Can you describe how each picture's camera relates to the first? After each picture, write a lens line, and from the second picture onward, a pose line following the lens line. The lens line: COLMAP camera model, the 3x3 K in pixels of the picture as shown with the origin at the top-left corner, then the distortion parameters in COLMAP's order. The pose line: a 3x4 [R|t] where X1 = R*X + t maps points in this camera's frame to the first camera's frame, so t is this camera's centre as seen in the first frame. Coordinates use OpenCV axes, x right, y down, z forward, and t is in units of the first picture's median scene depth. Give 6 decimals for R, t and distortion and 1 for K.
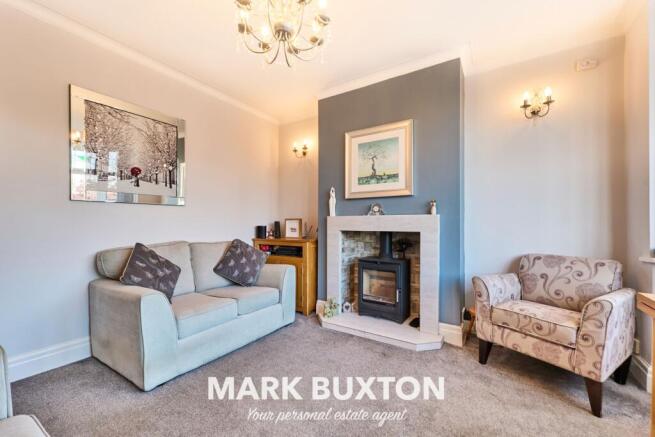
lens RADIAL K [[267.5, 0, 325.8], [0, 267.5, 222.0], [0, 0, 1]] dist [0.001293, -0.000254]
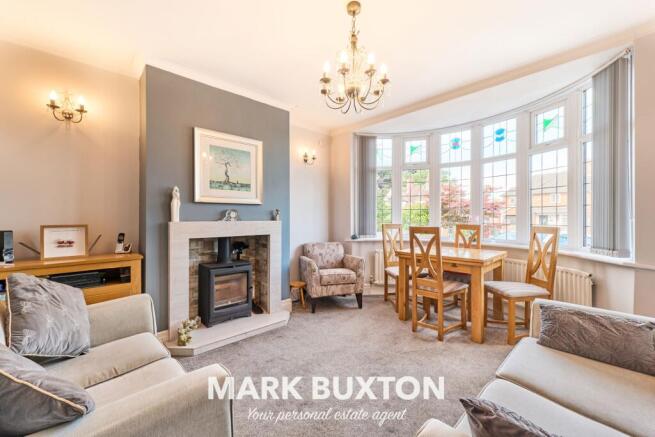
lens RADIAL K [[267.5, 0, 325.8], [0, 267.5, 218.0], [0, 0, 1]] dist [0.001293, -0.000254]
pose [[0.236757, -0.000168, 0.971569, -0.722098], [-0.000156, 1.000000, 0.000210, -0.036638], [-0.971569, -0.000201, 0.236757, 0.399975]]
